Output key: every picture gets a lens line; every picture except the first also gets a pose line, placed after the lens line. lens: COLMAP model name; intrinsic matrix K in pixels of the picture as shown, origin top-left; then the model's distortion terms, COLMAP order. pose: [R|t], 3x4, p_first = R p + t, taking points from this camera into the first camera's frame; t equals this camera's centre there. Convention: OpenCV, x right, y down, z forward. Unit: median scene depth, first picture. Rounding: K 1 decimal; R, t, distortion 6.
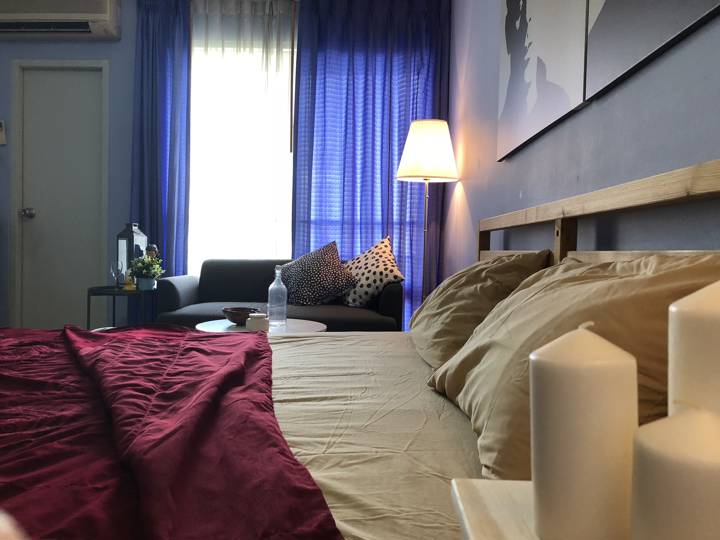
lens RADIAL K [[606.2, 0, 360.4], [0, 606.2, 258.5], [0, 0, 1]] dist [0.068379, -0.096216]
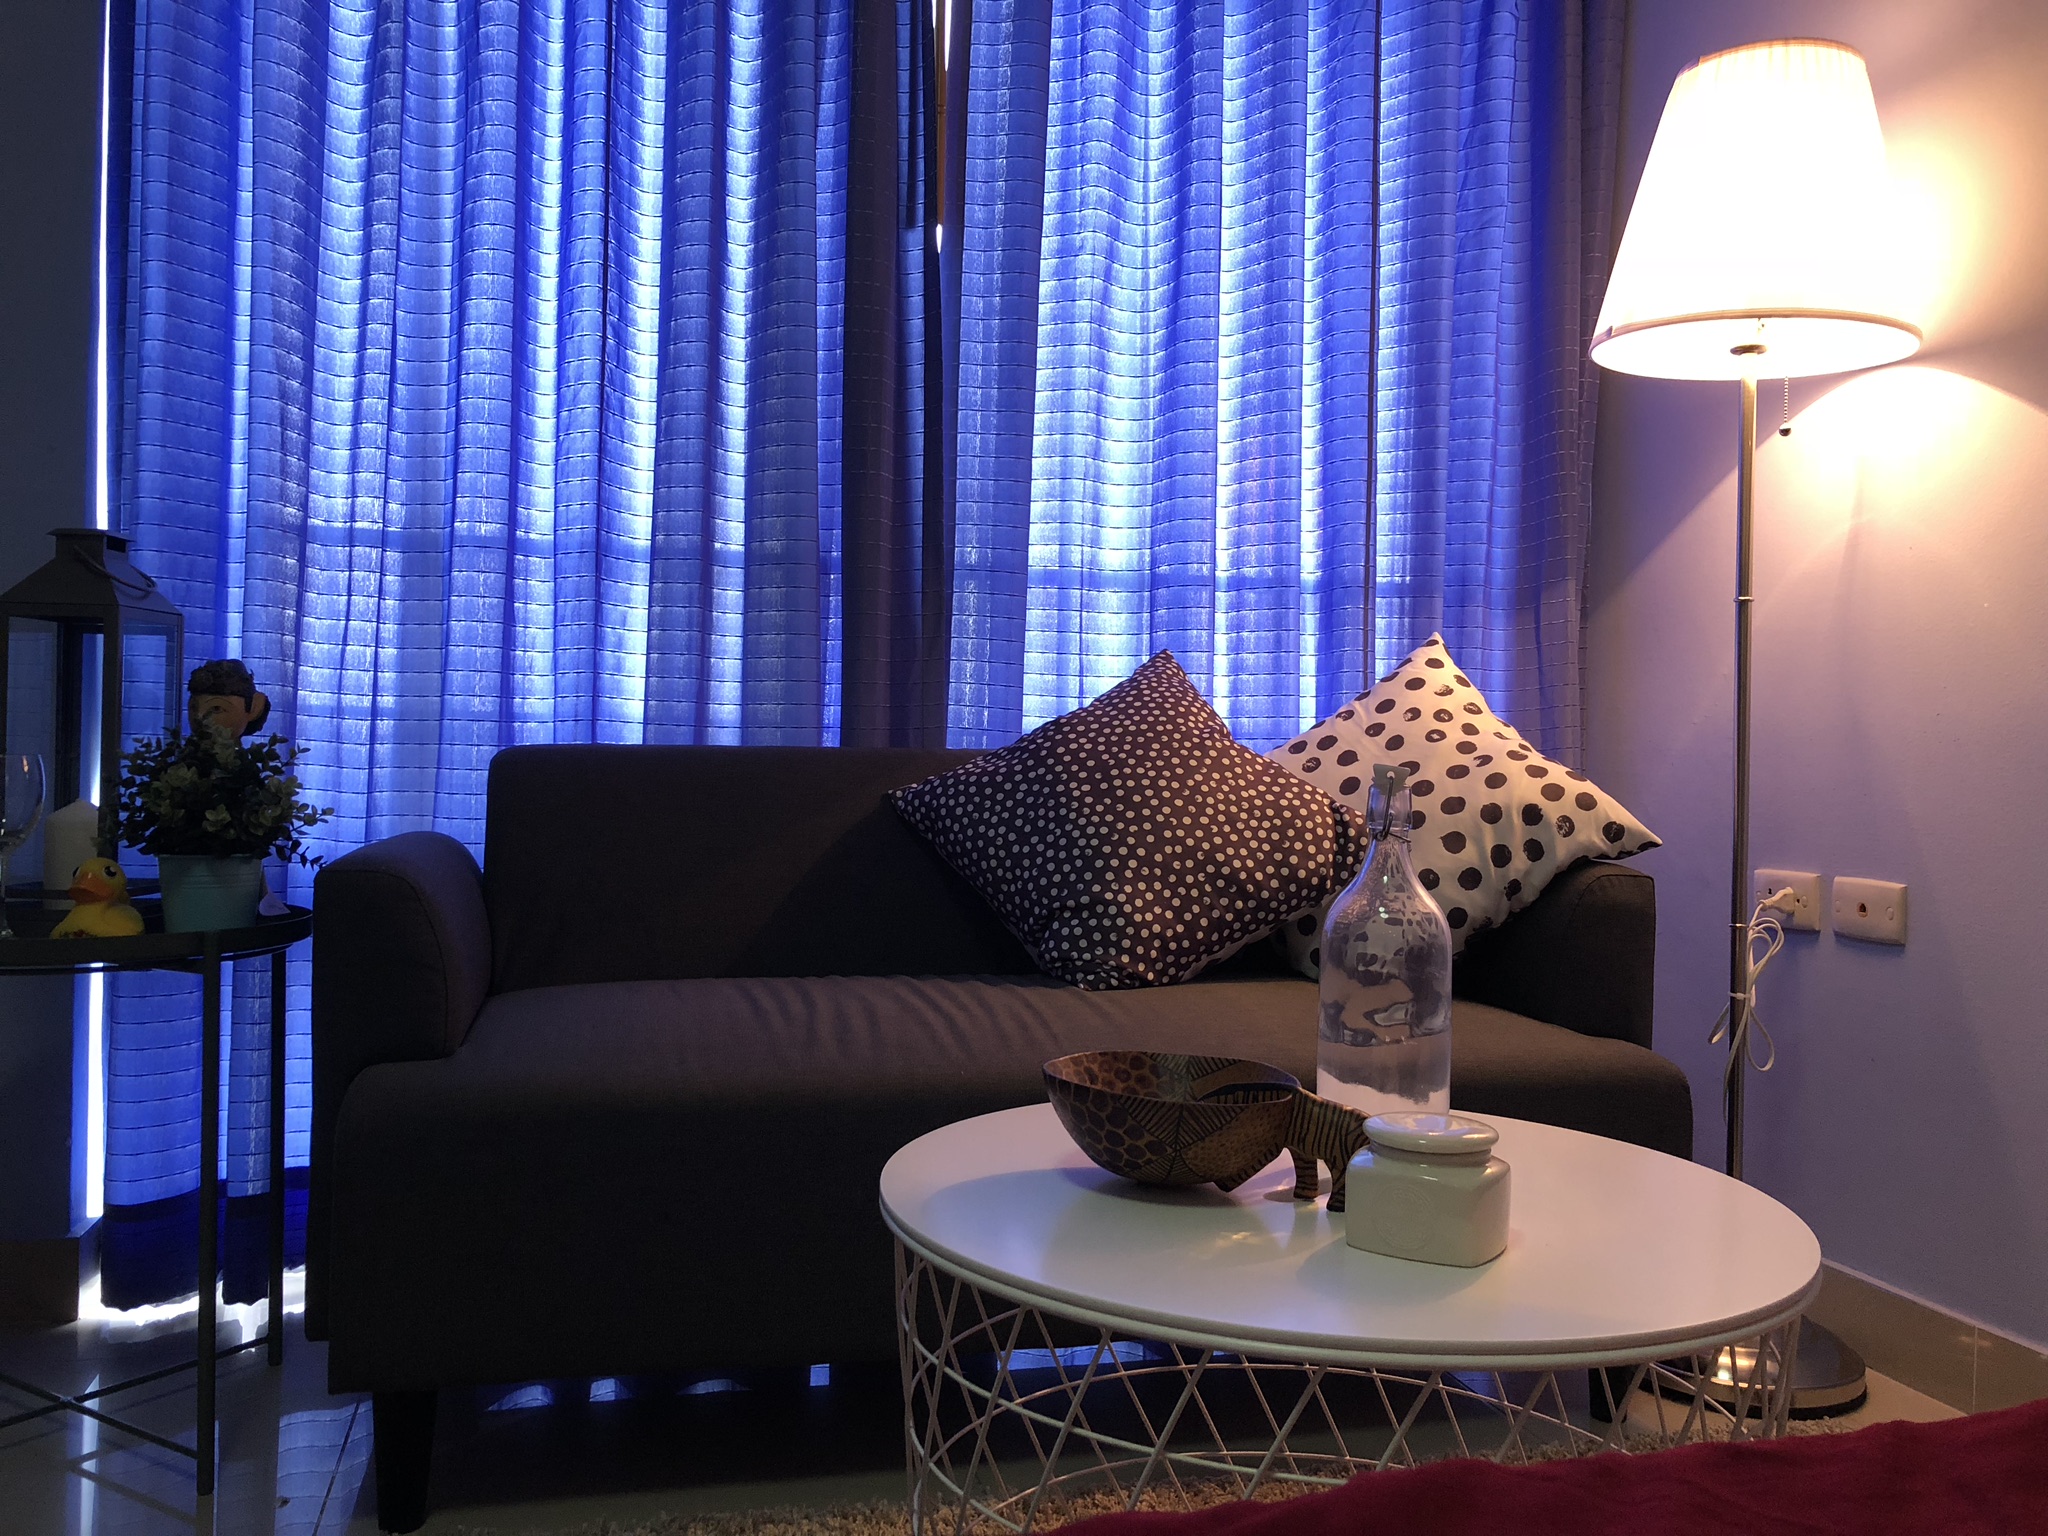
lens RADIAL K [[1724.4, 0, 1025.1], [0, 1724.4, 735.3], [0, 0, 1]] dist [0.068379, -0.096216]
pose [[0.964728, 0.000458, 0.263250, -0.272071], [0.005684, 0.999729, -0.022571, 0.010733], [-0.263189, 0.023272, 0.964464, 0.502173]]
